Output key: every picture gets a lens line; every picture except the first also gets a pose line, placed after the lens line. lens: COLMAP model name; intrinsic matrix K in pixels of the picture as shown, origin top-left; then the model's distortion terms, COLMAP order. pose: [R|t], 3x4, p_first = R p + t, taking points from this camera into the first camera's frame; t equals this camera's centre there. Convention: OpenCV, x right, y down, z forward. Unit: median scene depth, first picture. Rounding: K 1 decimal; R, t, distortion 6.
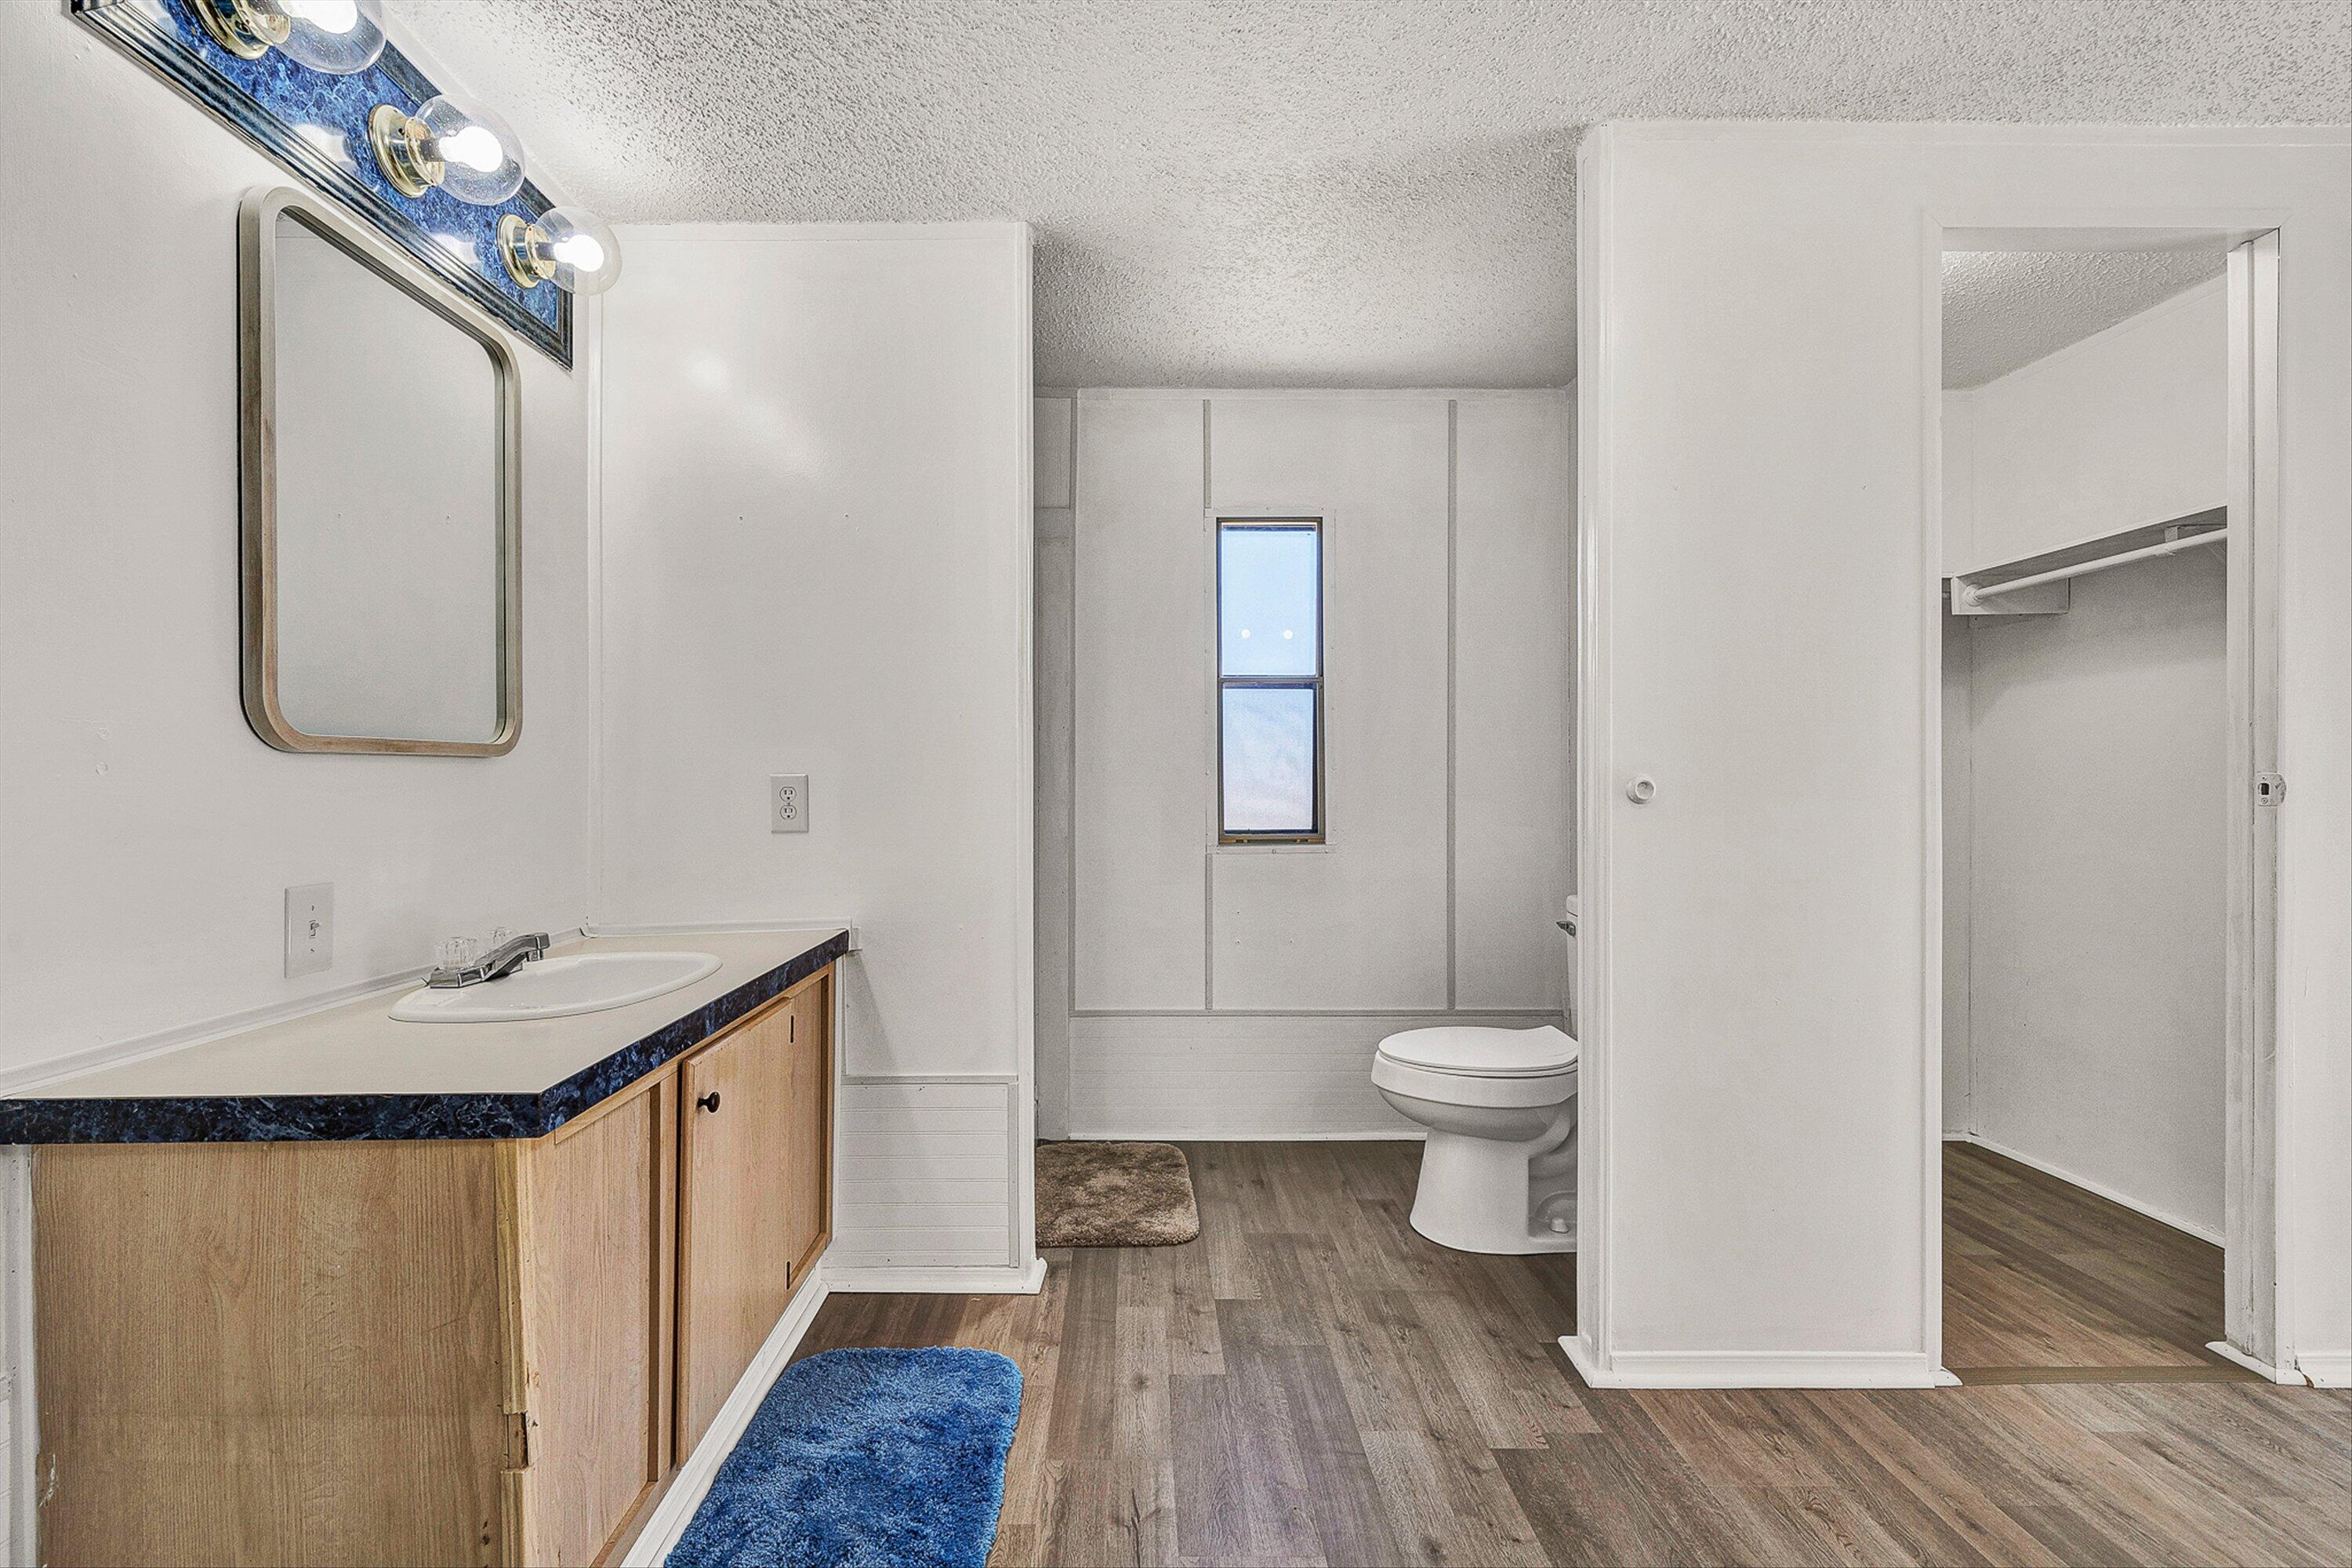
lens RADIAL K [[1005.7, 0, 1170.0], [0, 1005.7, 775.8], [0, 0, 1]] dist [0.001176, 0.000110]
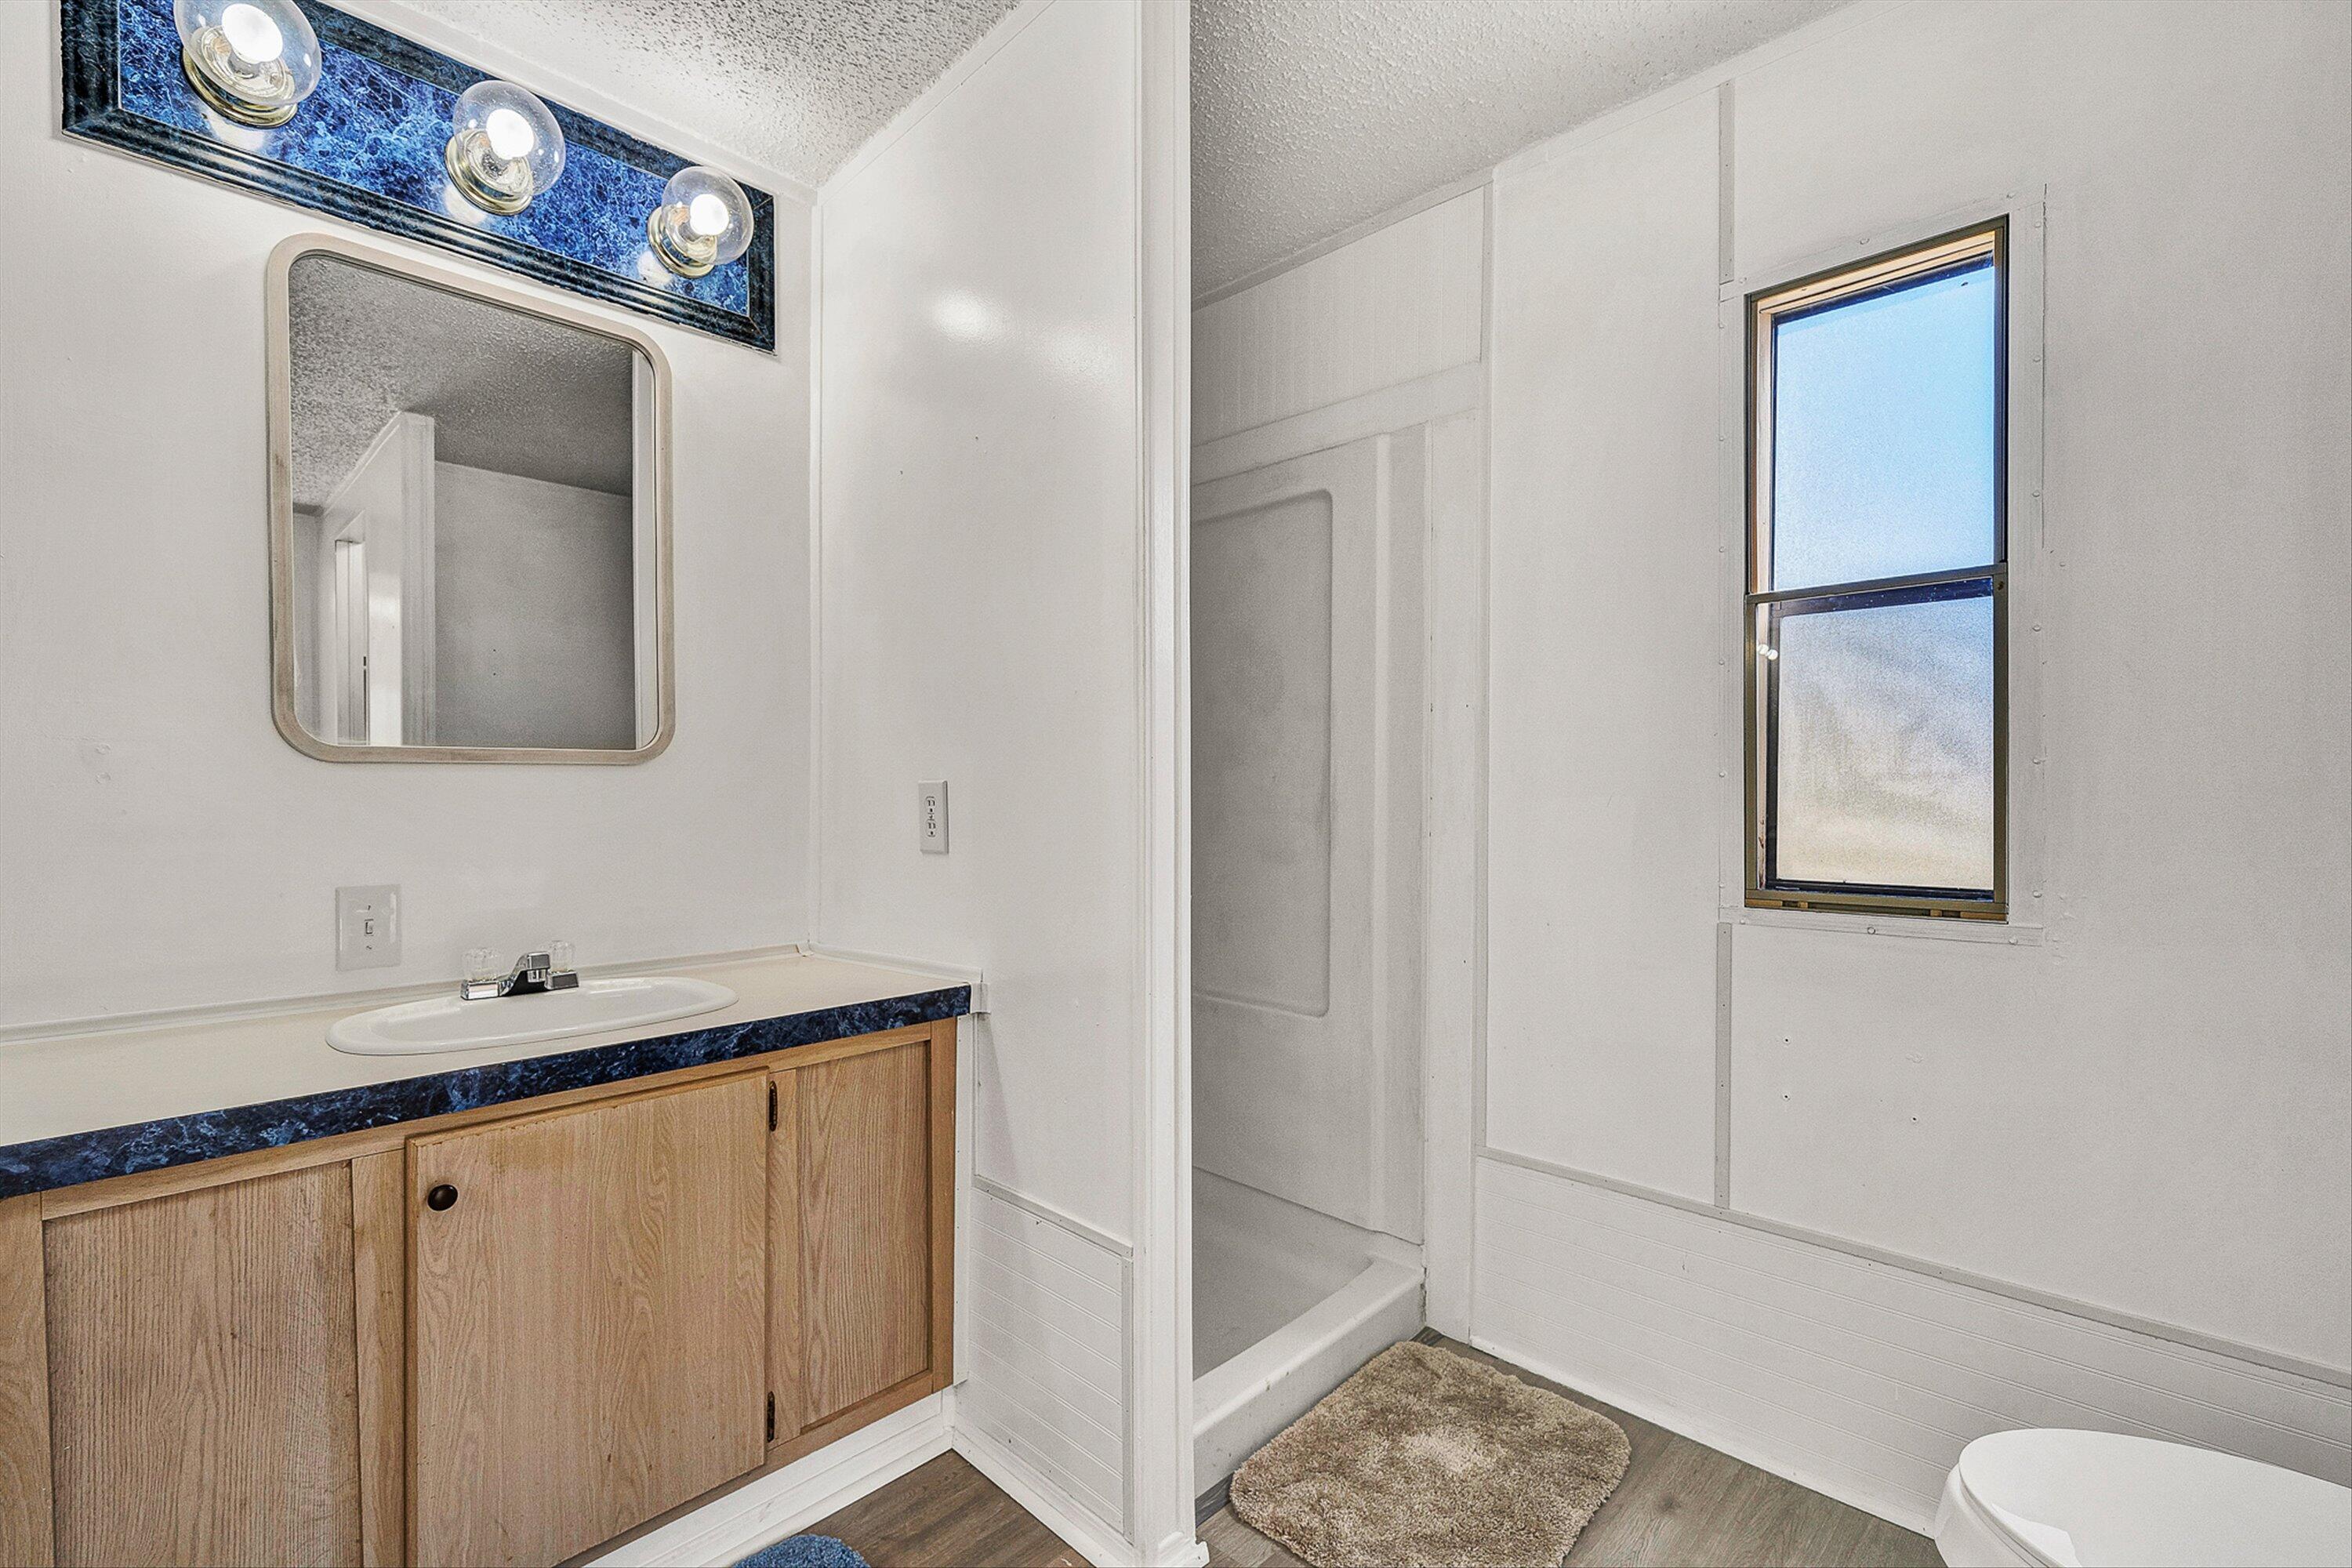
lens RADIAL K [[1017.3, 0, 1172.6], [0, 1017.3, 797.2], [0, 0, 1]] dist [-0.001592, -0.000060]
pose [[0.680925, 0.006159, -0.732328, 0.340213], [0.004007, 0.999918, 0.012136, 0.002908], [0.732342, -0.011198, 0.680844, 0.584970]]
